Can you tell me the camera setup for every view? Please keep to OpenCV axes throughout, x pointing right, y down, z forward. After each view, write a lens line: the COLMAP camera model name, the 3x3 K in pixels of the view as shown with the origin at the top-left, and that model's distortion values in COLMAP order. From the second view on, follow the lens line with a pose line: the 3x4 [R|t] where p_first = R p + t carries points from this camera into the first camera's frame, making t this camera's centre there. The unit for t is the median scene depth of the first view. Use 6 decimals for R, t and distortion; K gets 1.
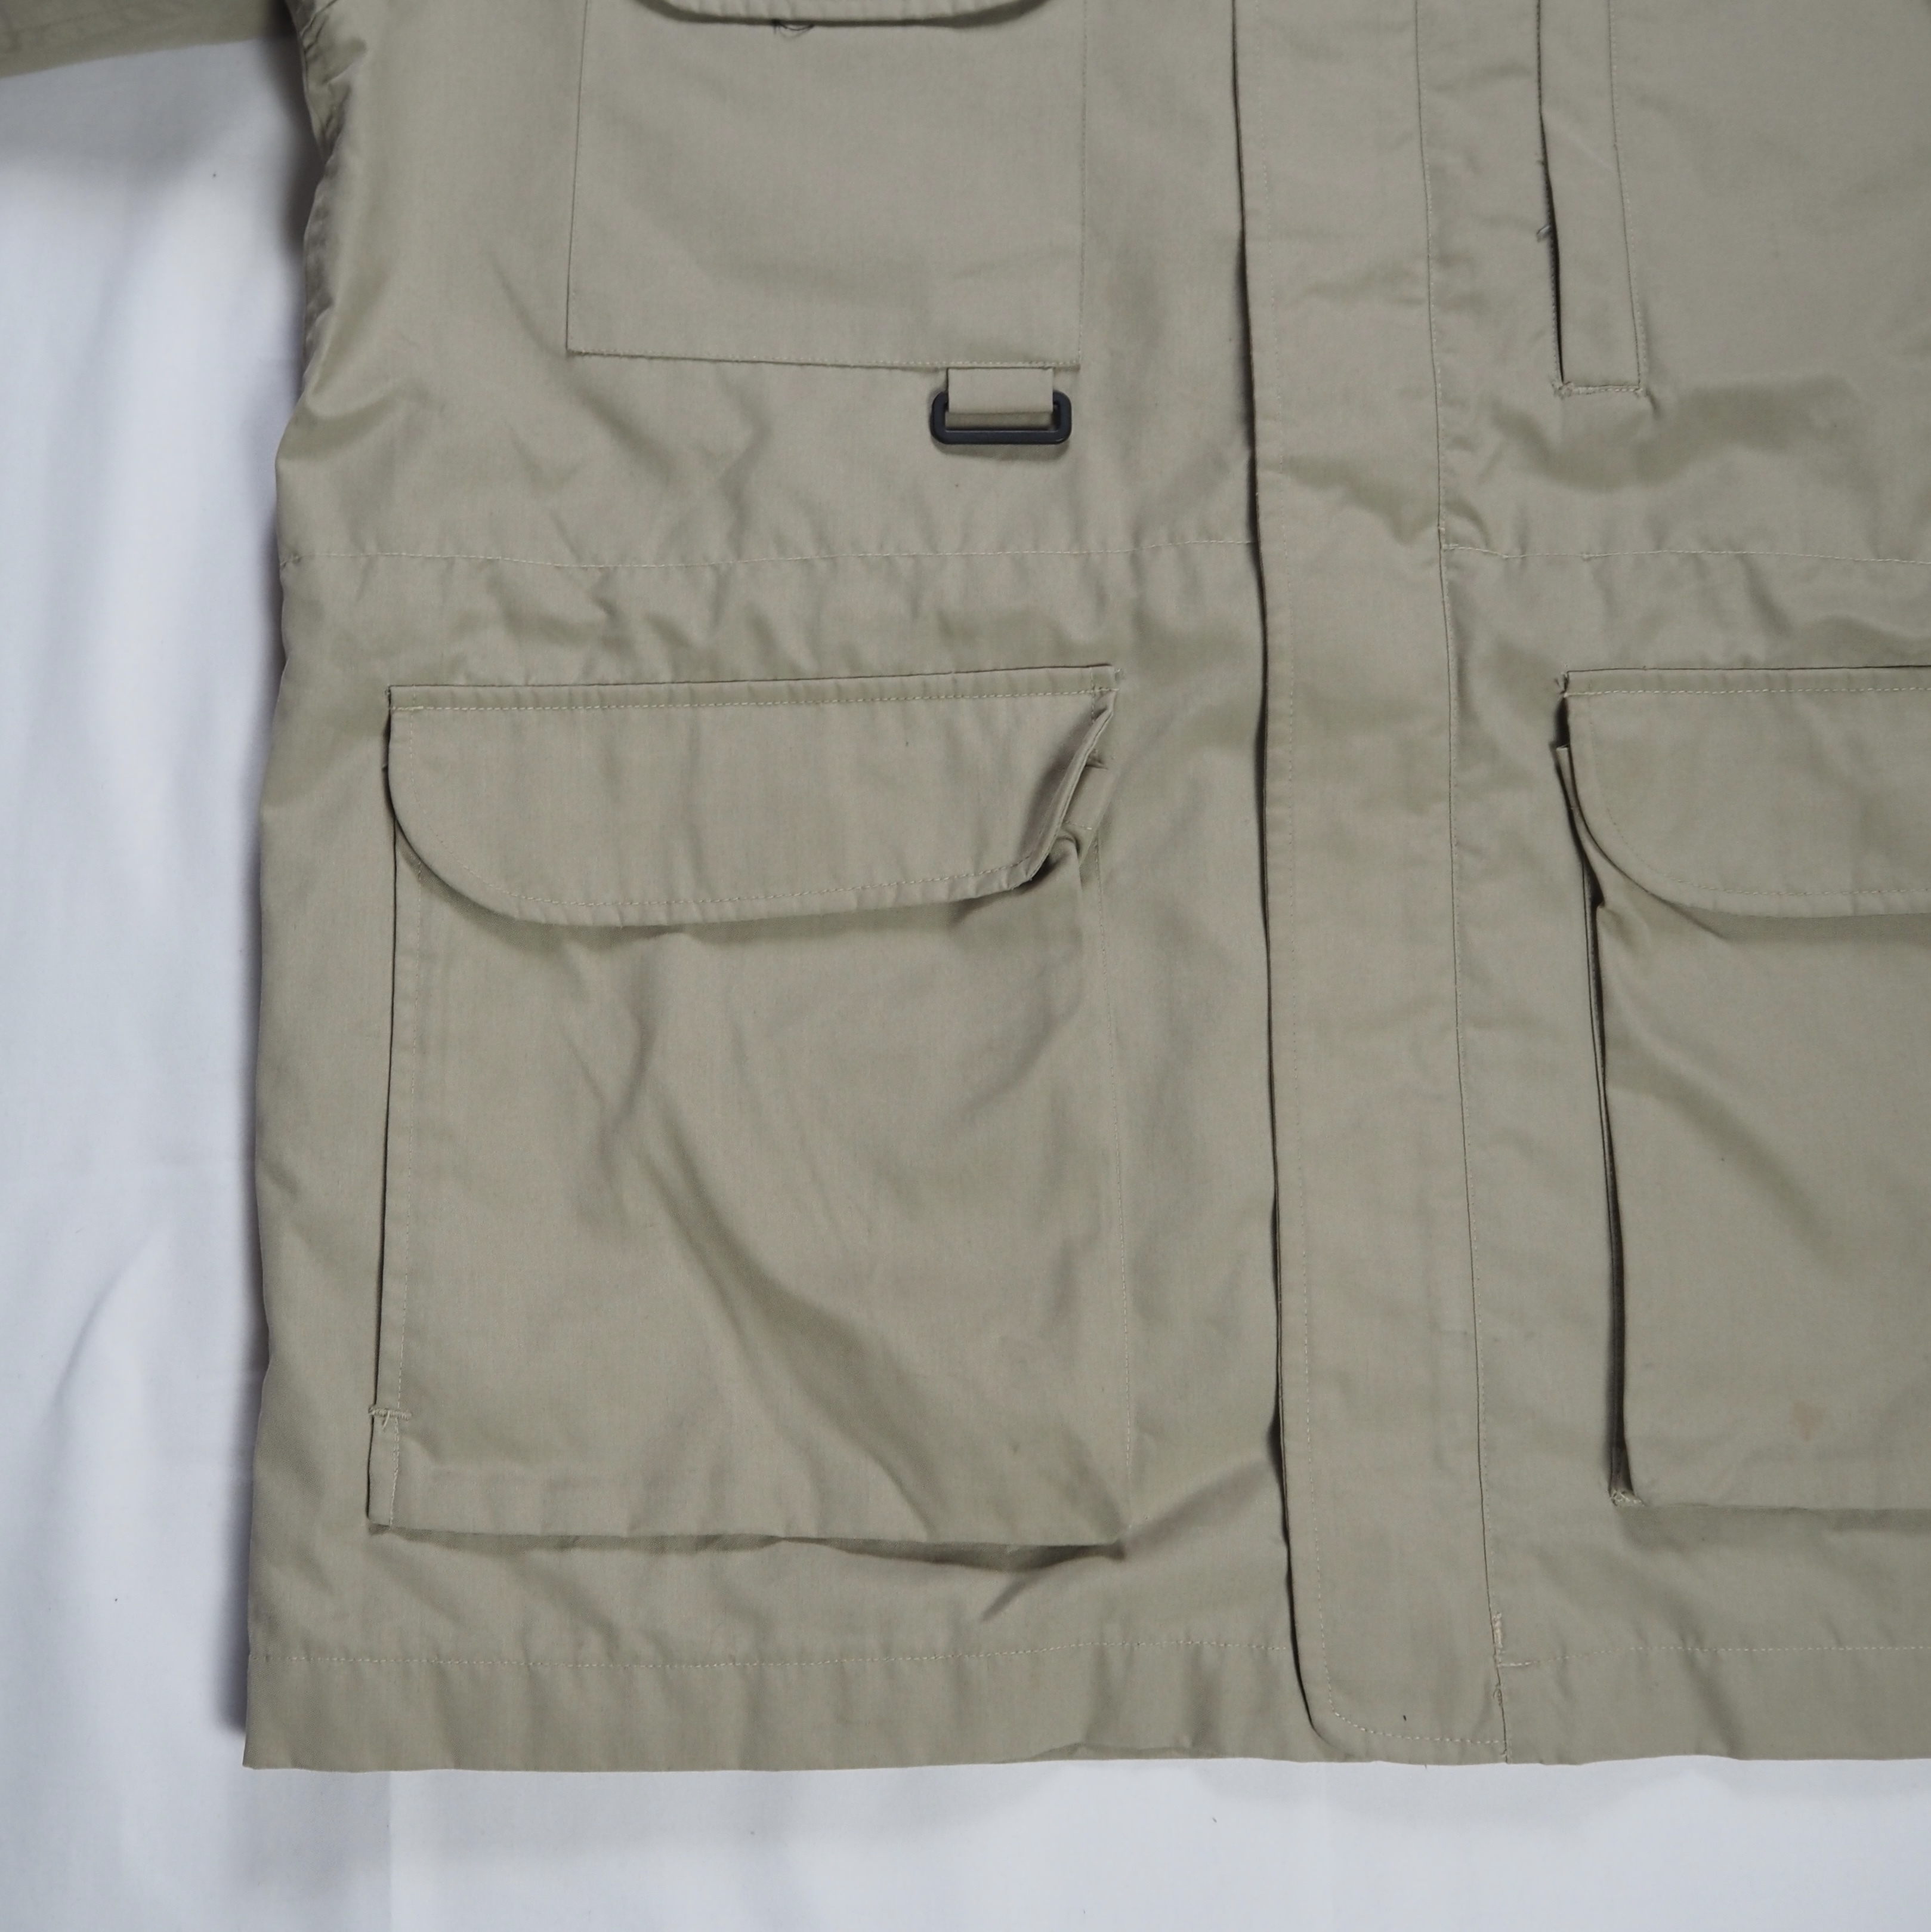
lens RADIAL K [[2281.9, 0, 865.9], [0, 2281.9, 725.6], [0, 0, 1]] dist [-0.024538, 0.021906]
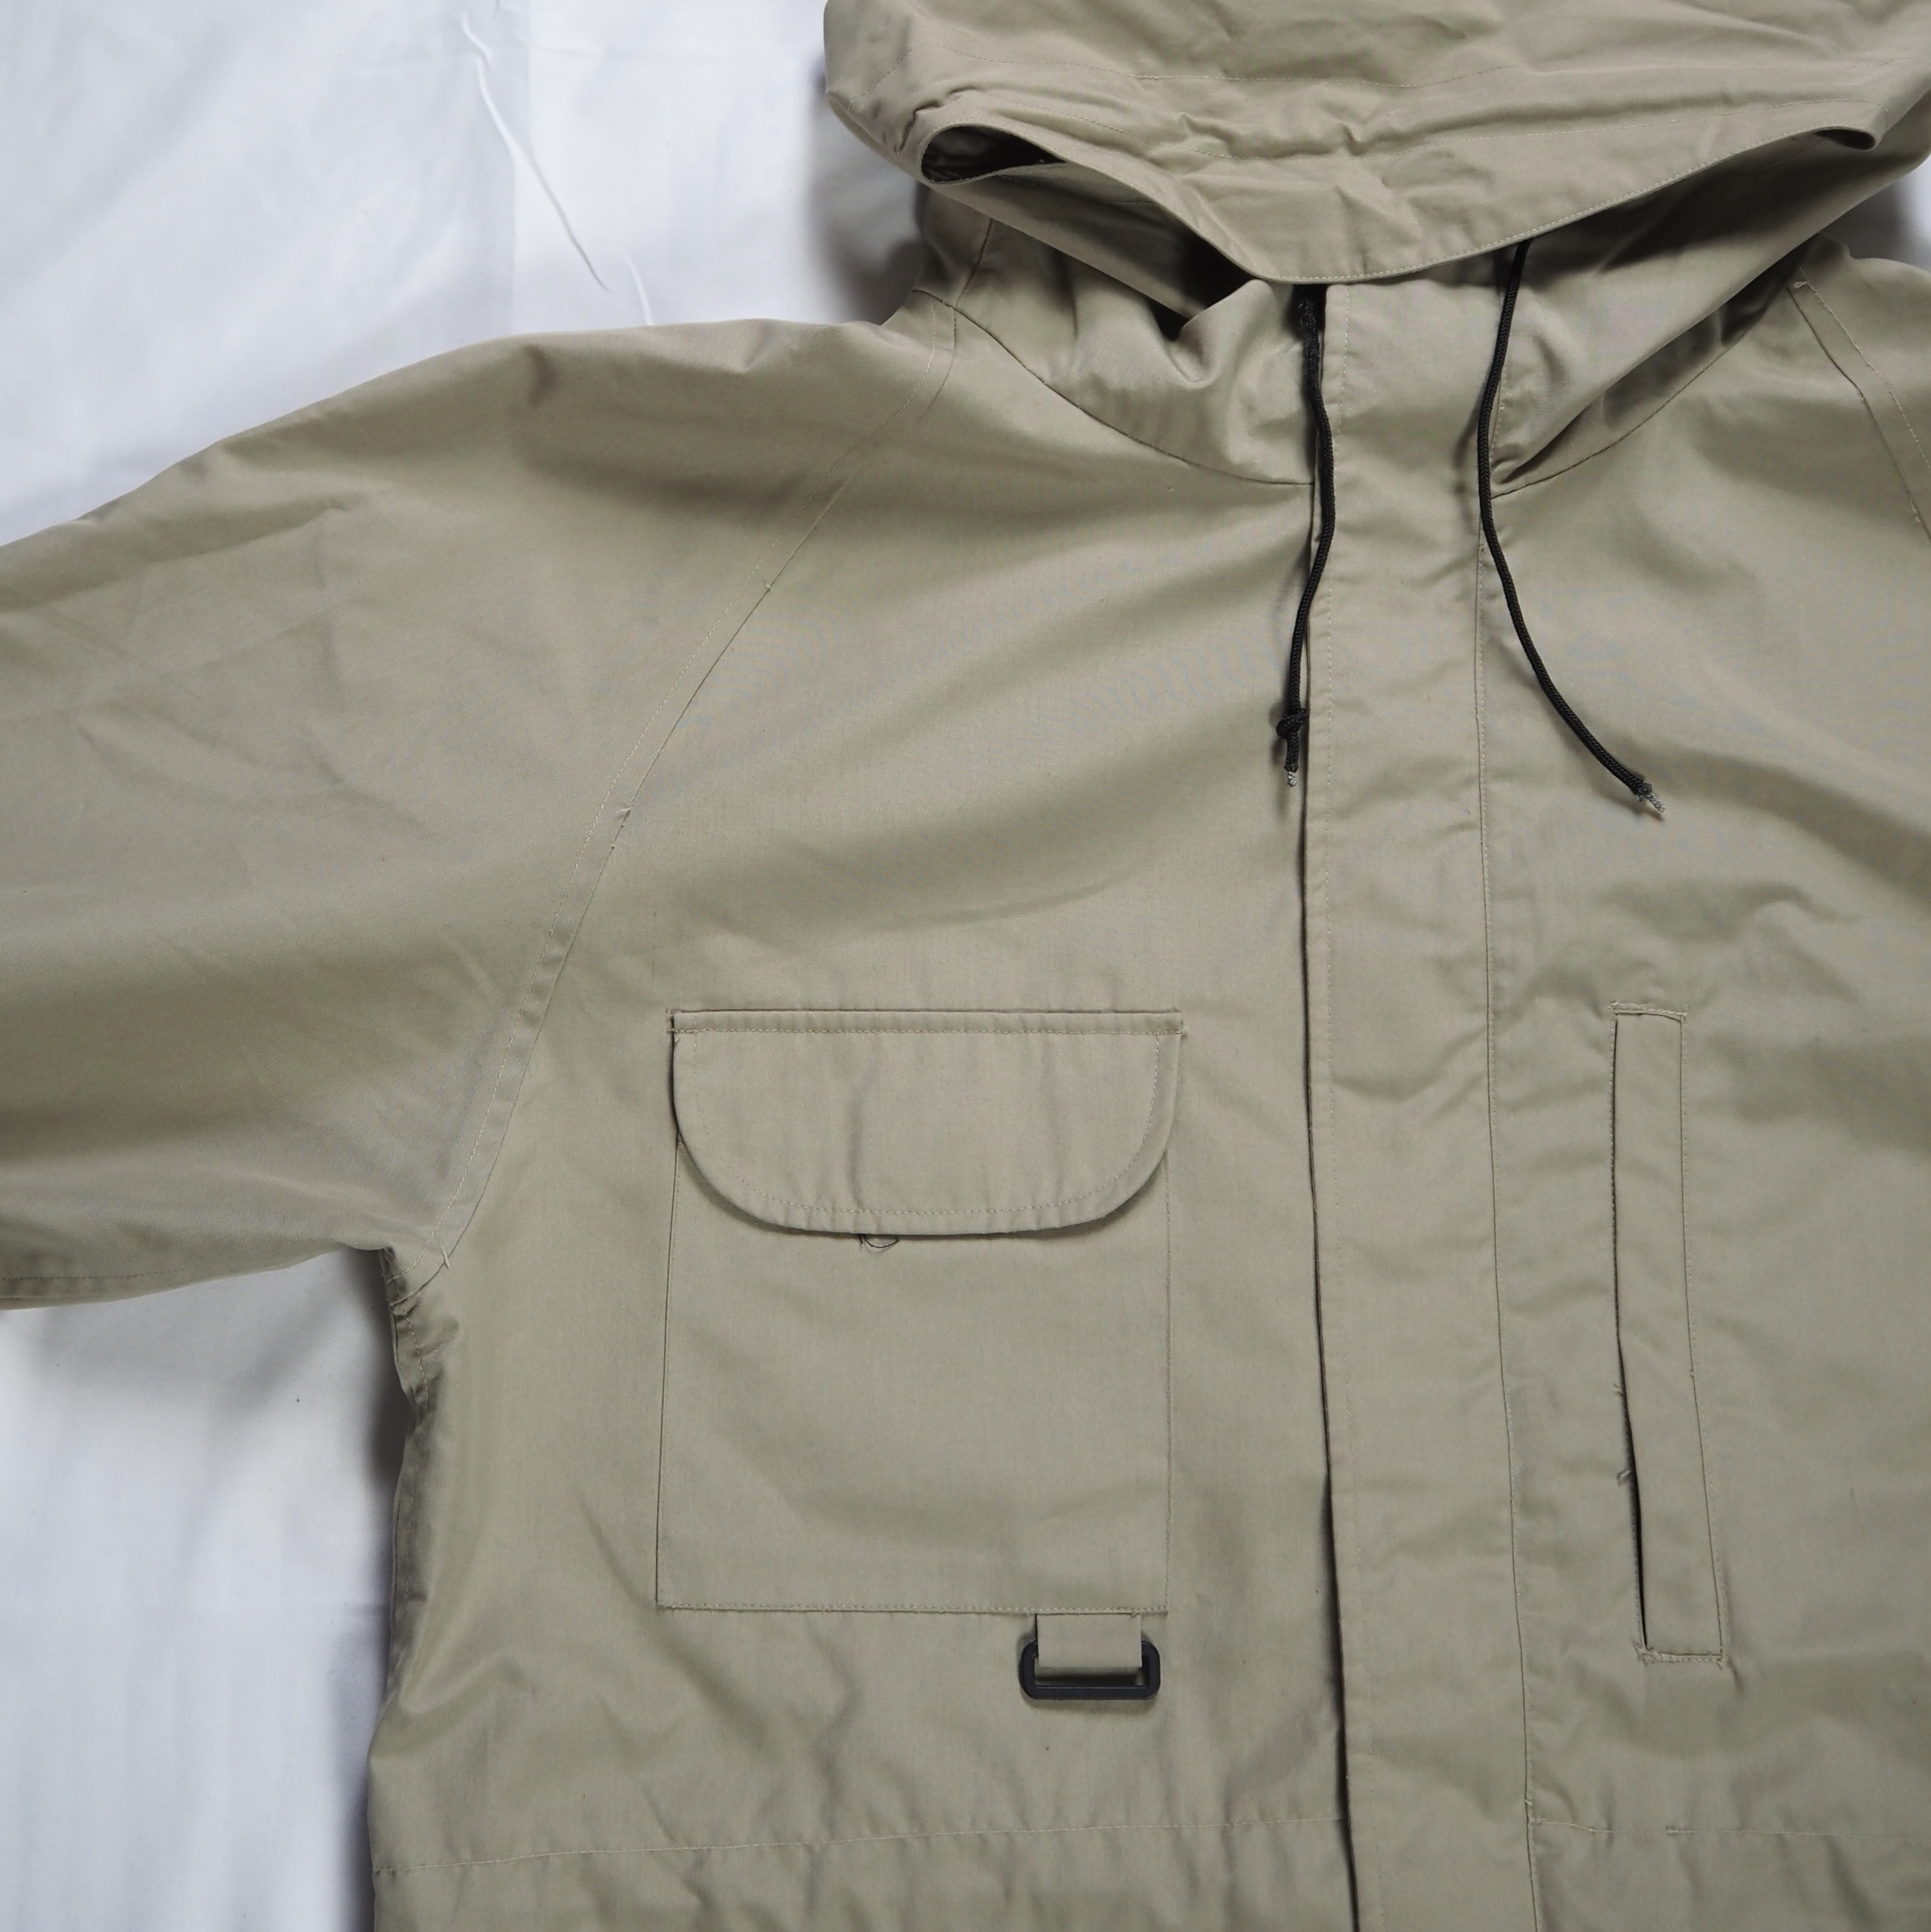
lens RADIAL K [[2281.9, 0, 865.9], [0, 2281.9, 725.6], [0, 0, 1]] dist [-0.024538, 0.021906]
pose [[0.999628, 0.001030, 0.027244, -0.068107], [-0.000297, 0.999639, -0.026881, -0.530907], [-0.027262, 0.026863, 0.999267, -0.009524]]
